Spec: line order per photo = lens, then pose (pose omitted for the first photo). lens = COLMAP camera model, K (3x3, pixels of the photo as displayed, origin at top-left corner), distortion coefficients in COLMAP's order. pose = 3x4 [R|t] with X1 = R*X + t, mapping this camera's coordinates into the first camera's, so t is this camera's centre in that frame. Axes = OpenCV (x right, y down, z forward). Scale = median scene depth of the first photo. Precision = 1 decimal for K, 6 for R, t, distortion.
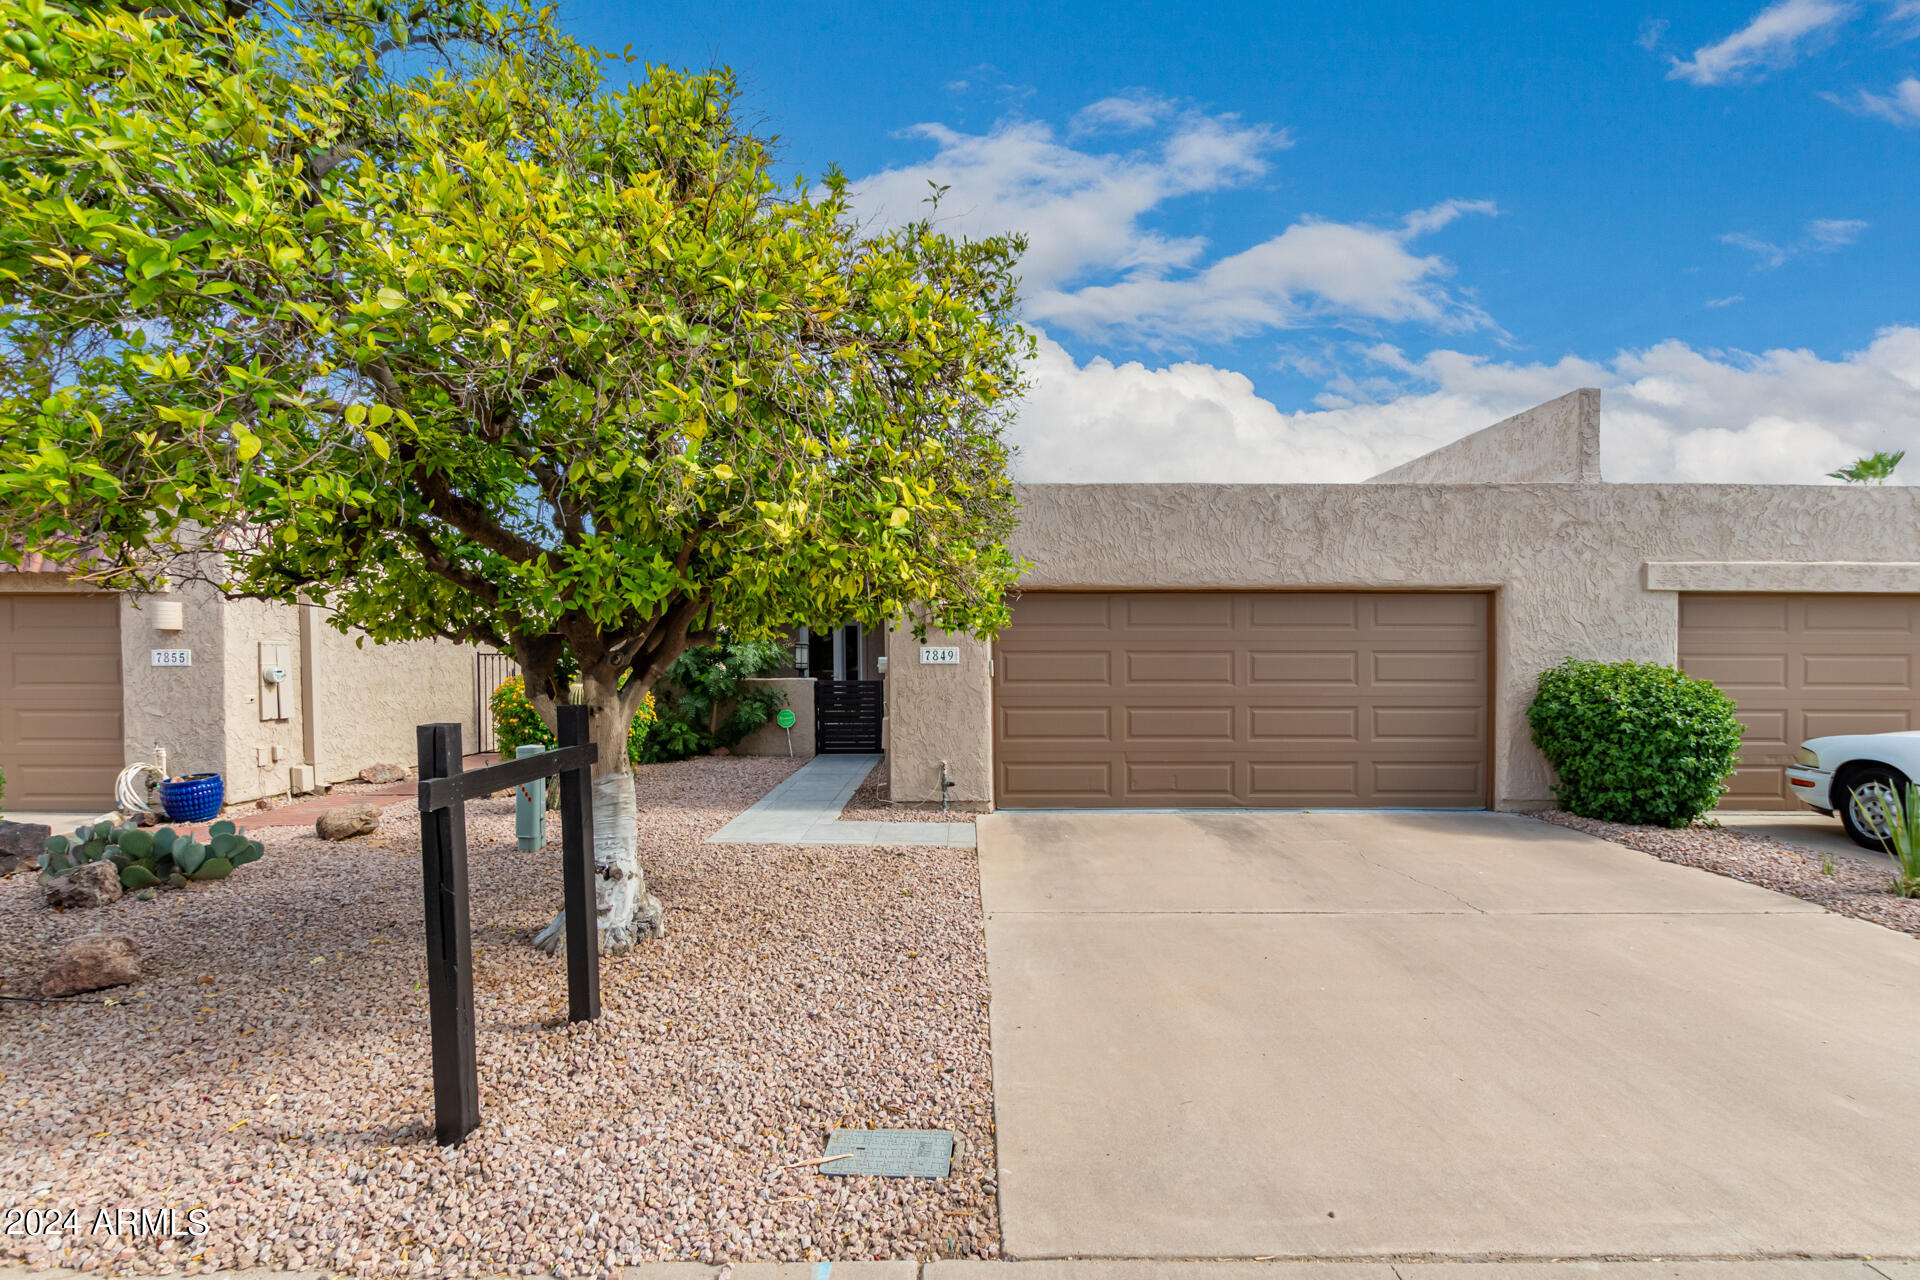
lens RADIAL K [[879.8, 0, 961.6], [0, 879.8, 643.3], [0, 0, 1]] dist [-0.000726, 0.000074]
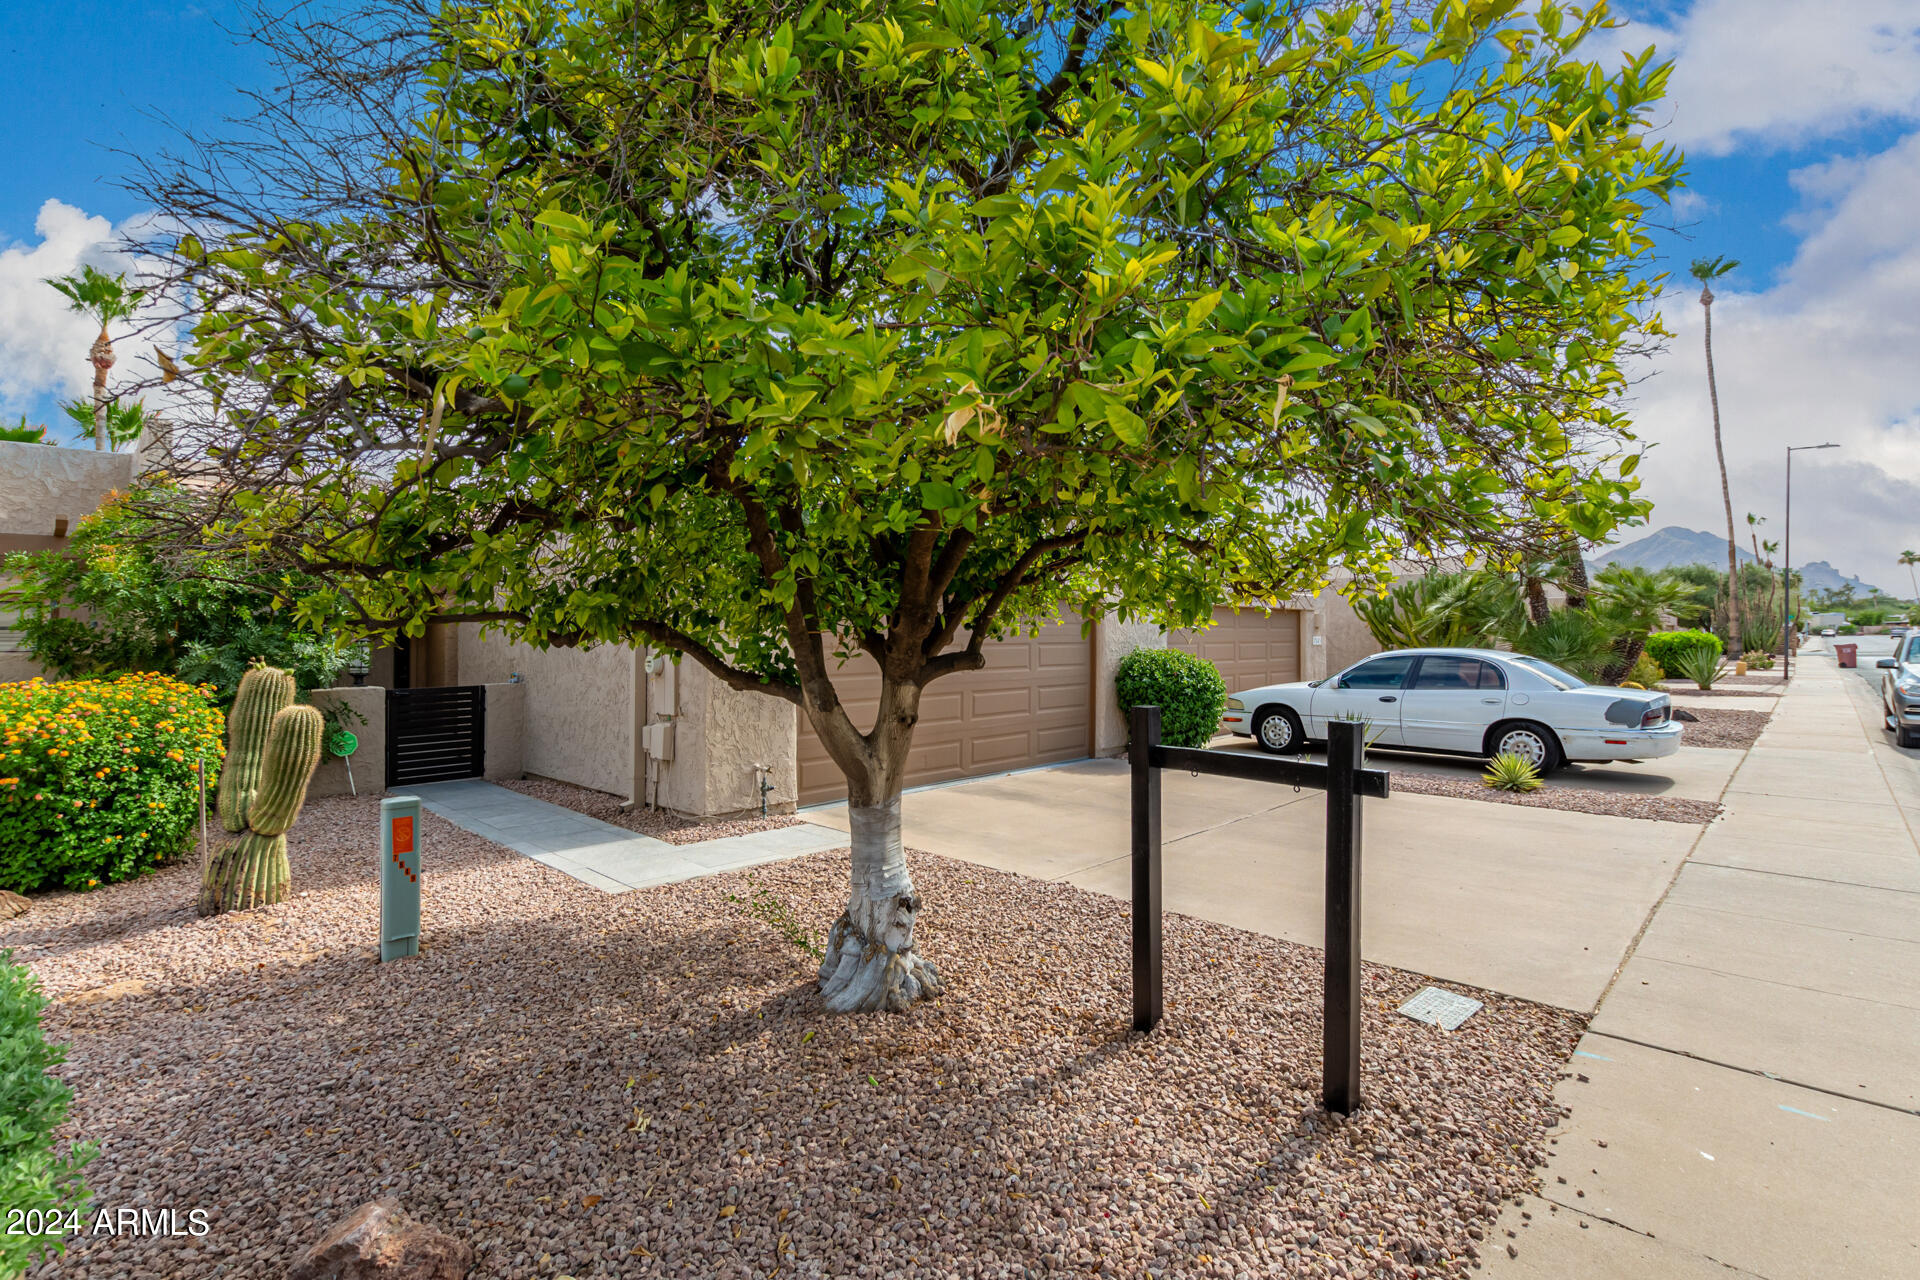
lens RADIAL K [[879.8, 0, 962.0], [0, 879.8, 634.3], [0, 0, 1]] dist [-0.000726, 0.000074]
pose [[0.690635, -0.001124, 0.723202, -0.550226], [0.001455, 0.999999, 0.000164, -0.004544], [-0.723202, 0.000939, 0.690636, 0.199290]]
